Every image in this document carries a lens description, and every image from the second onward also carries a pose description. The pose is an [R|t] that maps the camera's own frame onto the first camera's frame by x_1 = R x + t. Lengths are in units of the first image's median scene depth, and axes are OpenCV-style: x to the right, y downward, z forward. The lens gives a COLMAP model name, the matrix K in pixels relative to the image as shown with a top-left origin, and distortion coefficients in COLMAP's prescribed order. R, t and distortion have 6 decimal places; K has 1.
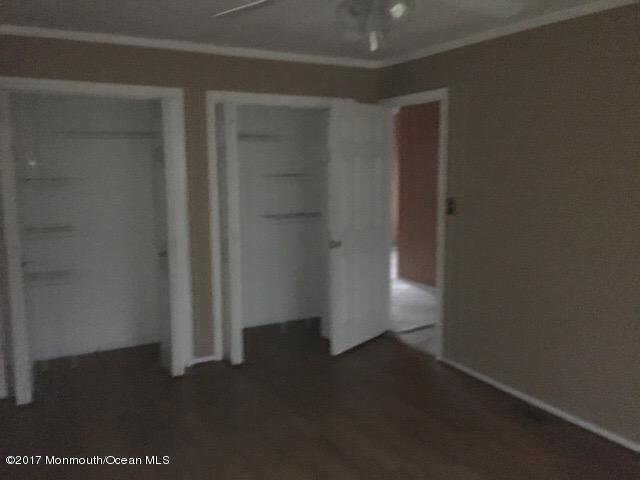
lens RADIAL K [[544.9, 0, 320.0], [0, 544.9, 240.0], [0, 0, 1]] dist [0.009982, 0.004229]
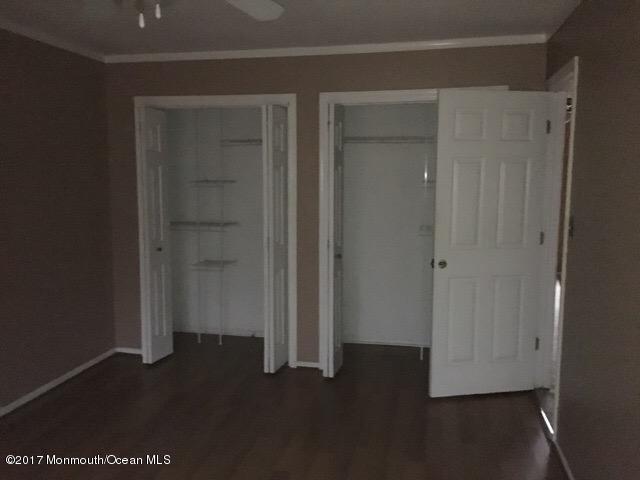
lens RADIAL K [[556.0, 0, 320.0], [0, 556.0, 240.0], [0, 0, 1]] dist [-0.006540, -0.006542]
pose [[0.762299, 0.088570, -0.641137, 0.434989], [-0.094699, 0.995195, 0.024887, -0.035020], [0.640260, 0.041744, 0.767023, 0.235091]]
